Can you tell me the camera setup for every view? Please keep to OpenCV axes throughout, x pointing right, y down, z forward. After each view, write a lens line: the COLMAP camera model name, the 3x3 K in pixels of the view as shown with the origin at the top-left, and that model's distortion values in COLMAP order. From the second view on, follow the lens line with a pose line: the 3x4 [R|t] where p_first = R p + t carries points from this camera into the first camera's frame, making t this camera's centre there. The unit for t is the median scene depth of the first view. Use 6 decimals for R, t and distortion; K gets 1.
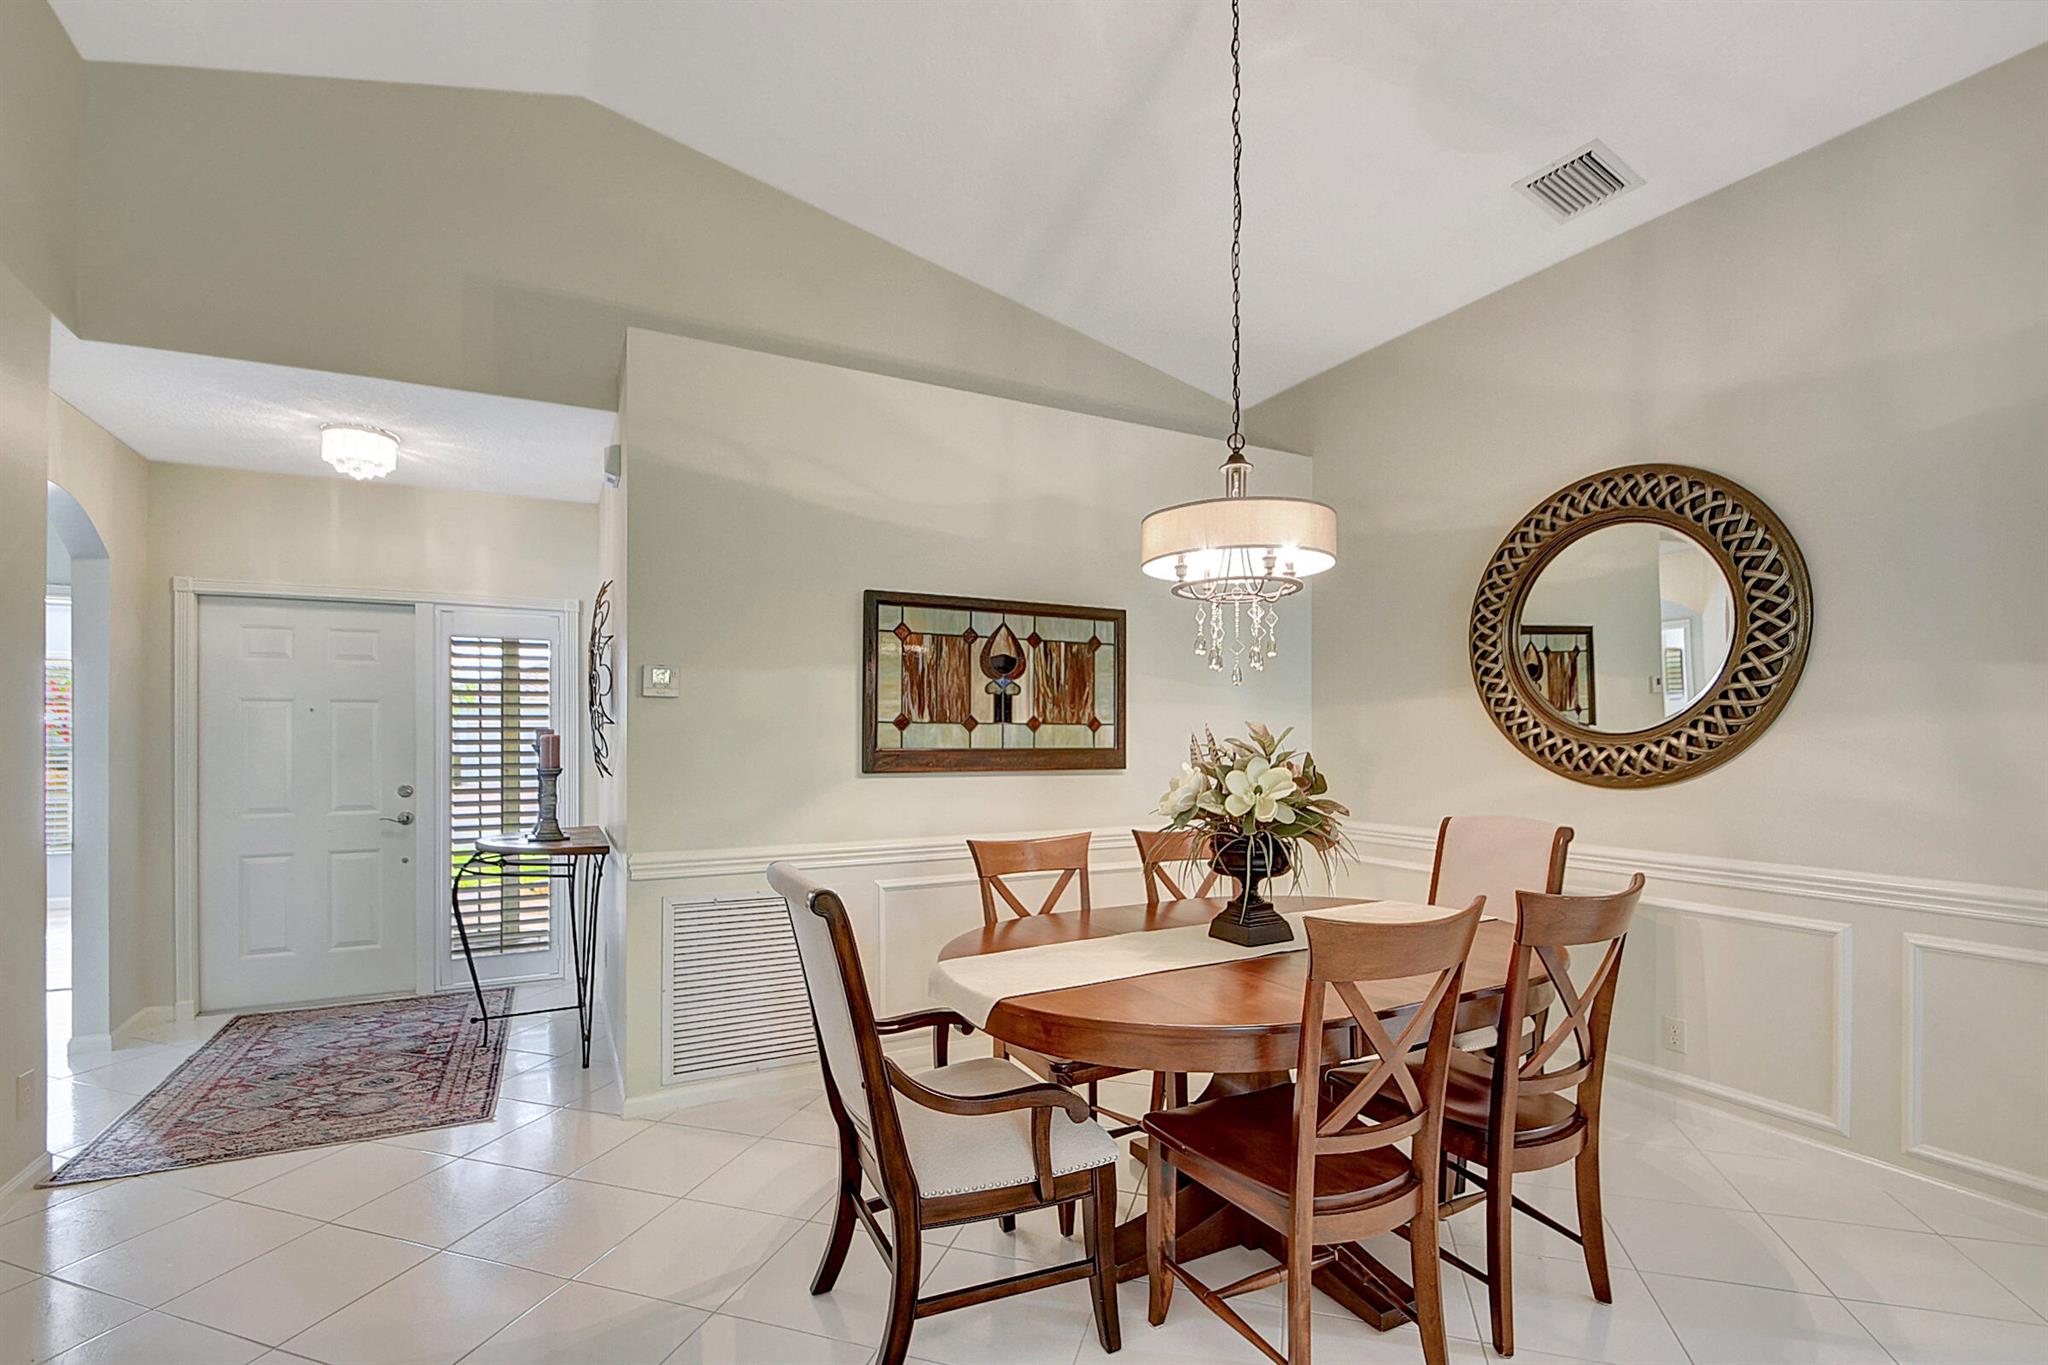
lens RADIAL K [[916.7, 0, 991.3], [0, 916.7, 733.0], [0, 0, 1]] dist [0.012340, -0.012213]
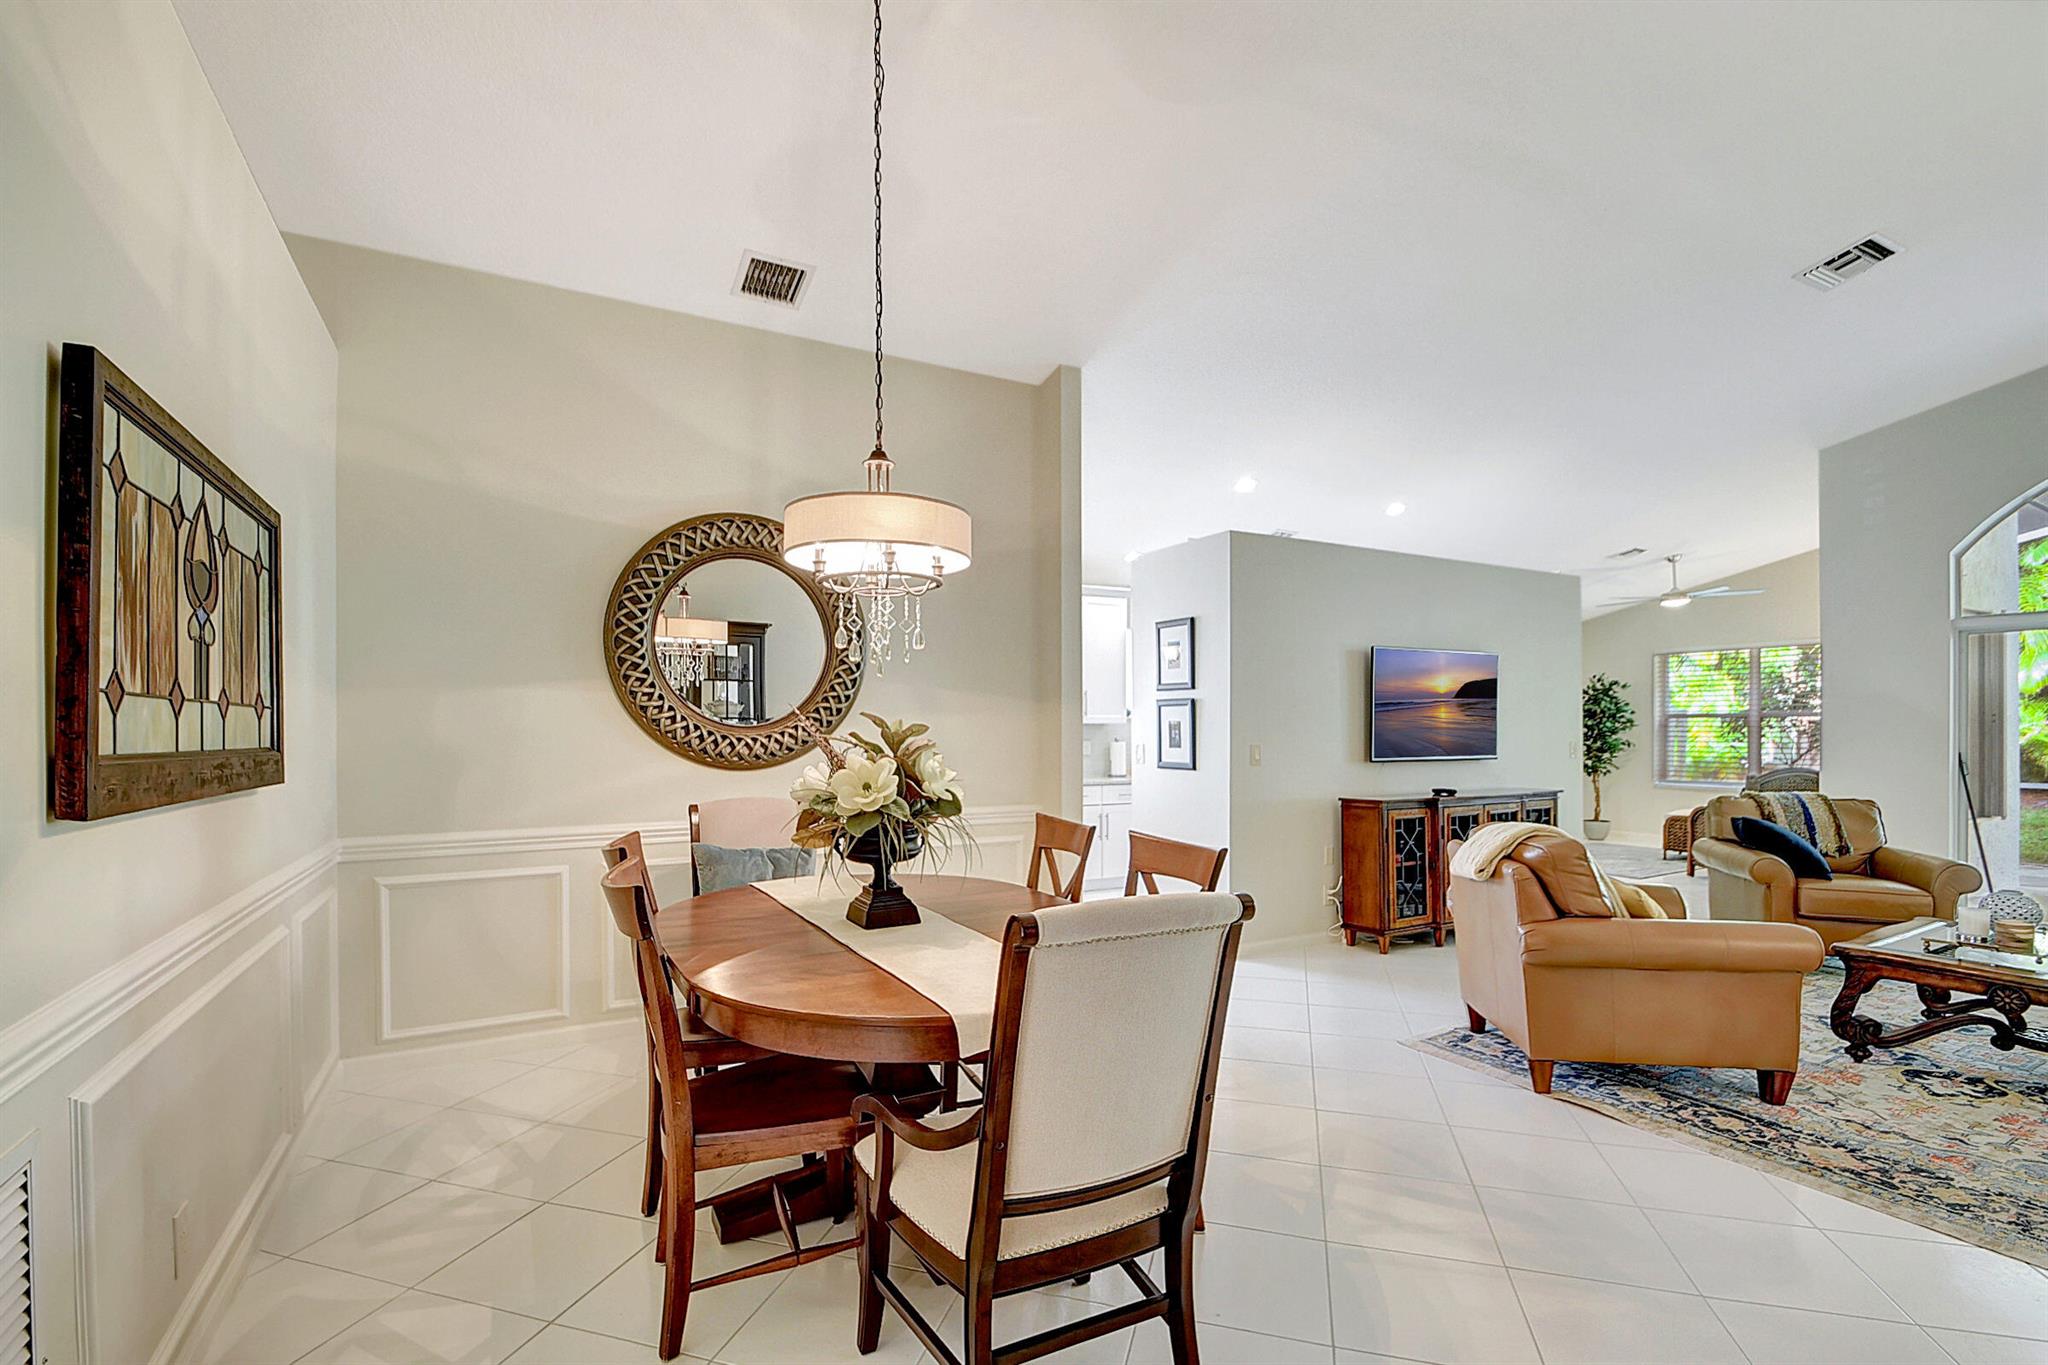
lens RADIAL K [[916.7, 0, 1019.8], [0, 916.7, 727.8], [0, 0, 1]] dist [0.012340, -0.012213]
pose [[-0.042782, 0.001995, 0.999082, -0.529820], [-0.001123, 0.999997, -0.002044, 0.004550], [-0.999084, -0.001210, -0.042780, 0.617004]]
